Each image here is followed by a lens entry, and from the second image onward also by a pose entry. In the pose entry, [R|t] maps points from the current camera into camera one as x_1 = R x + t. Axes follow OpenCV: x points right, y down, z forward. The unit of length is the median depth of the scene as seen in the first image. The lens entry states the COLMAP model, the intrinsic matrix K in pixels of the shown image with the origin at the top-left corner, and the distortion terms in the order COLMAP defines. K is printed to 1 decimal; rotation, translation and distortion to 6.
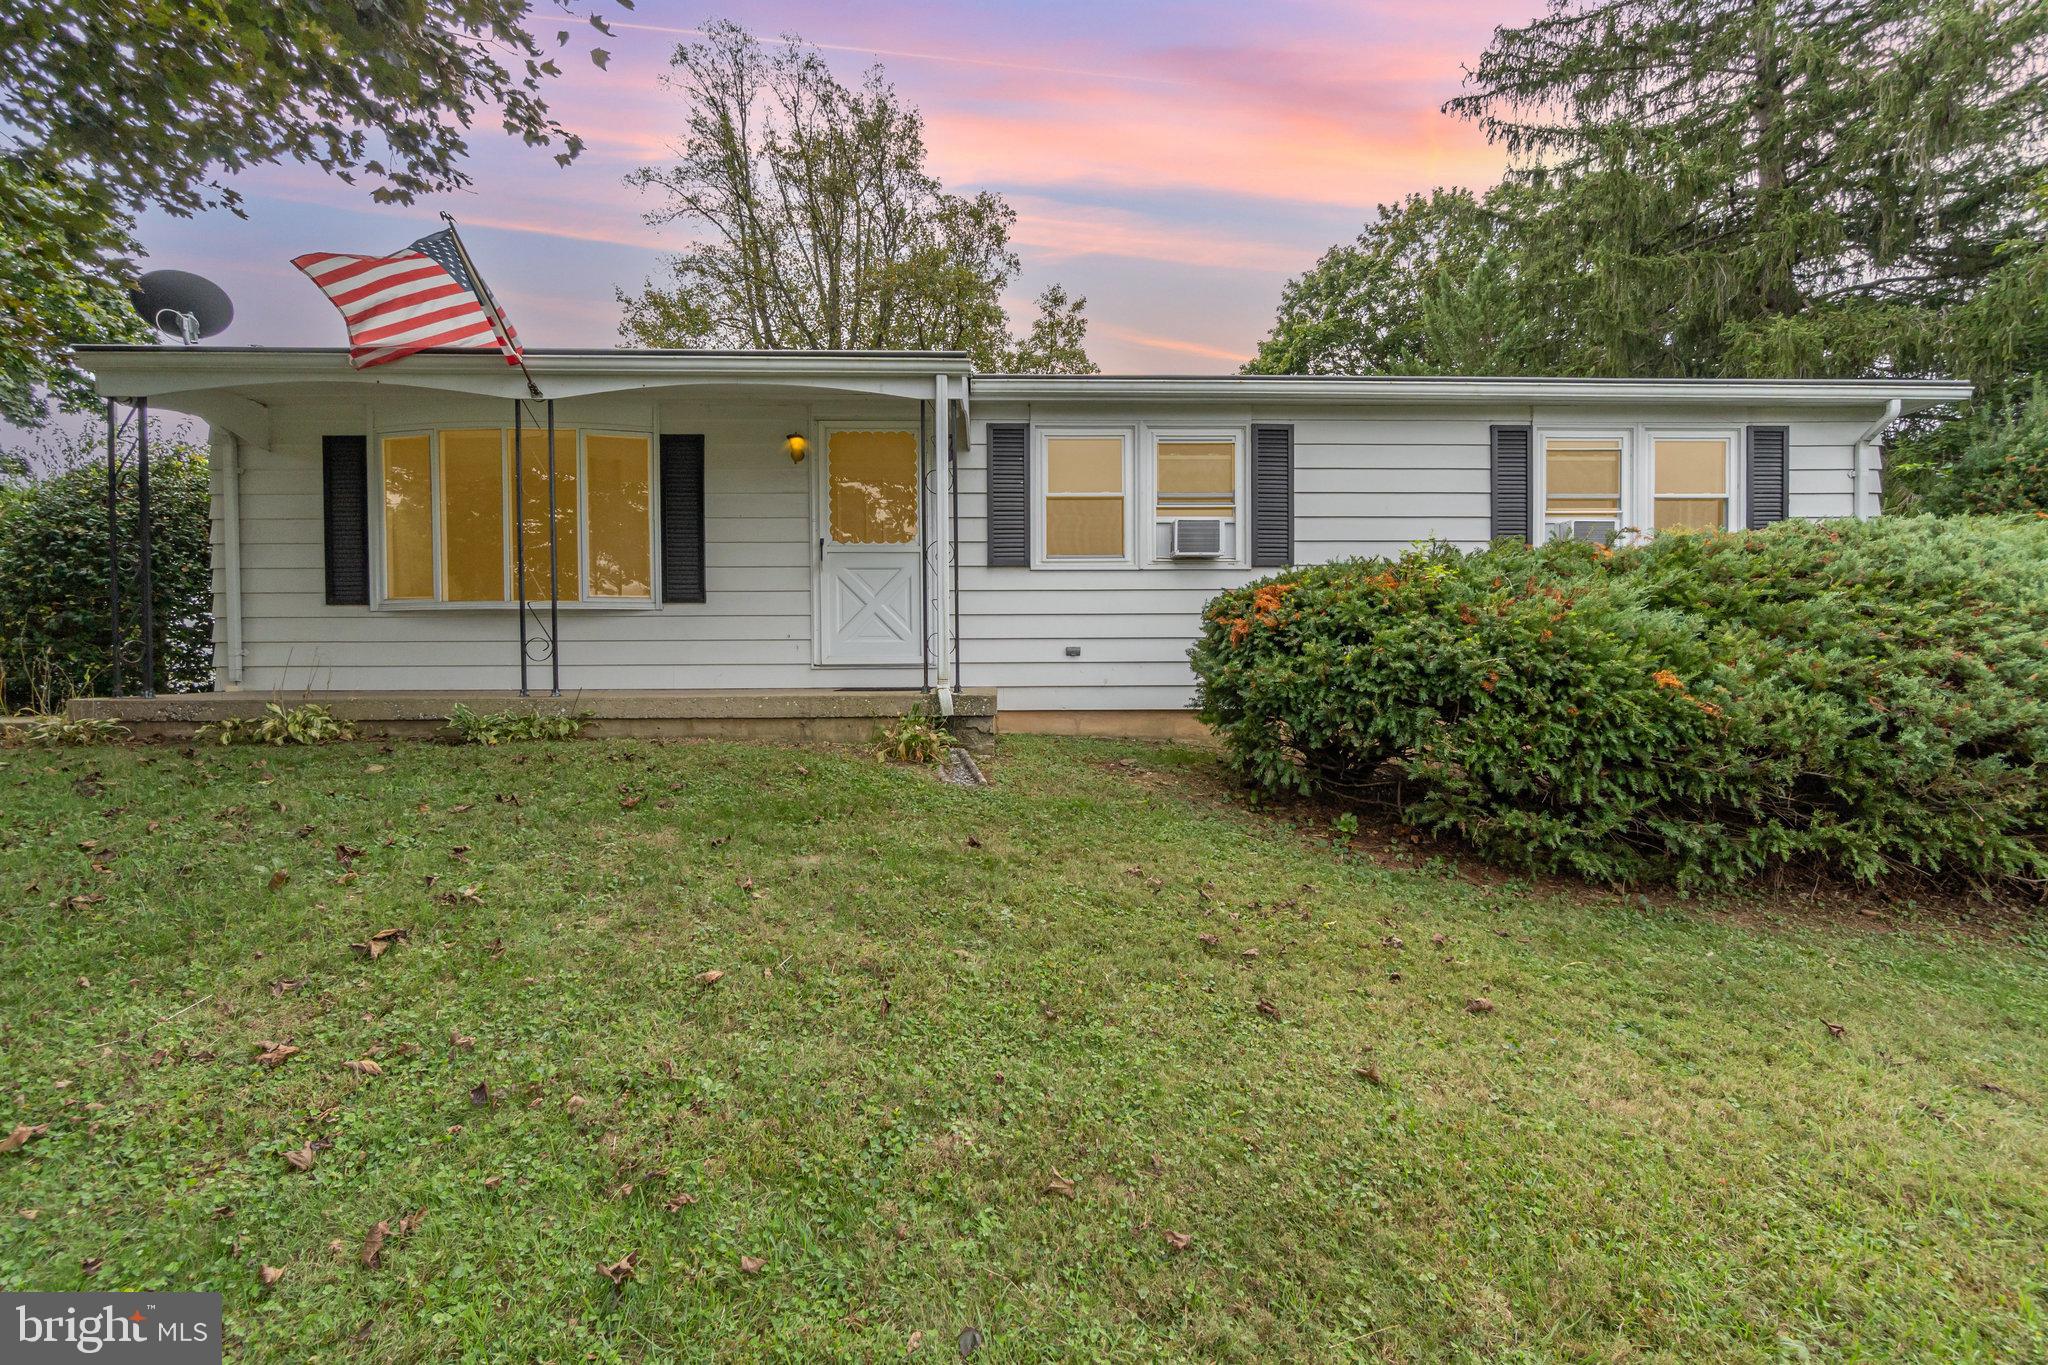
lens RADIAL K [[912.8, 0, 1034.1], [0, 912.8, 699.8], [0, 0, 1]] dist [0.001466, 0.000764]
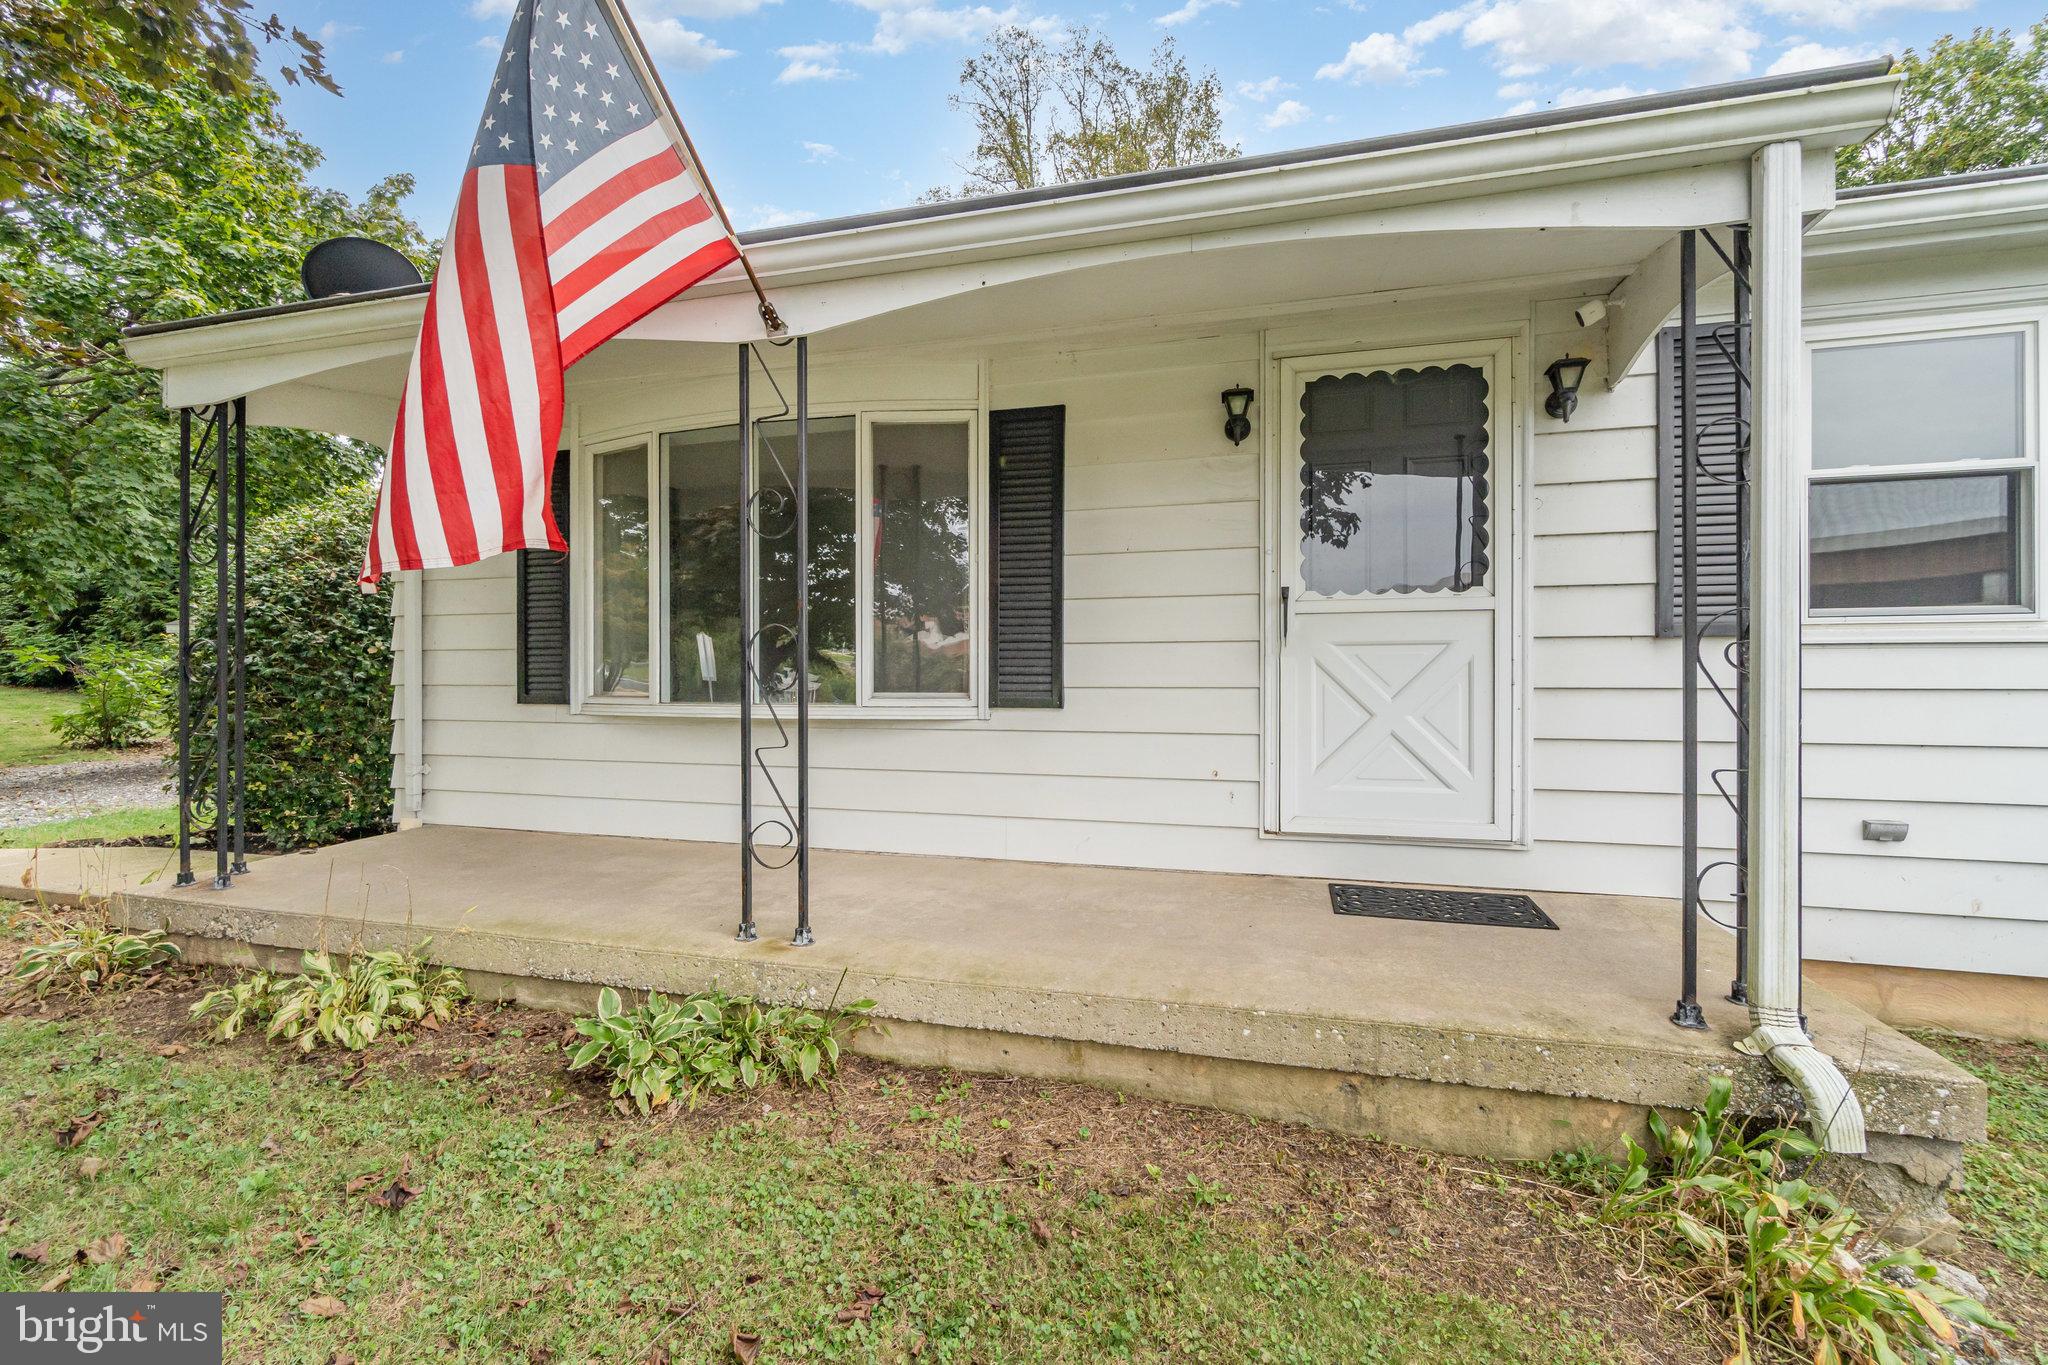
lens RADIAL K [[912.8, 0, 1012.6], [0, 912.8, 680.2], [0, 0, 1]] dist [0.001466, 0.000764]
pose [[0.953460, 0.005818, -0.301463, -0.222849], [-0.012935, 0.999683, -0.021615, -0.111158], [0.301242, 0.024508, 0.953233, 0.466059]]
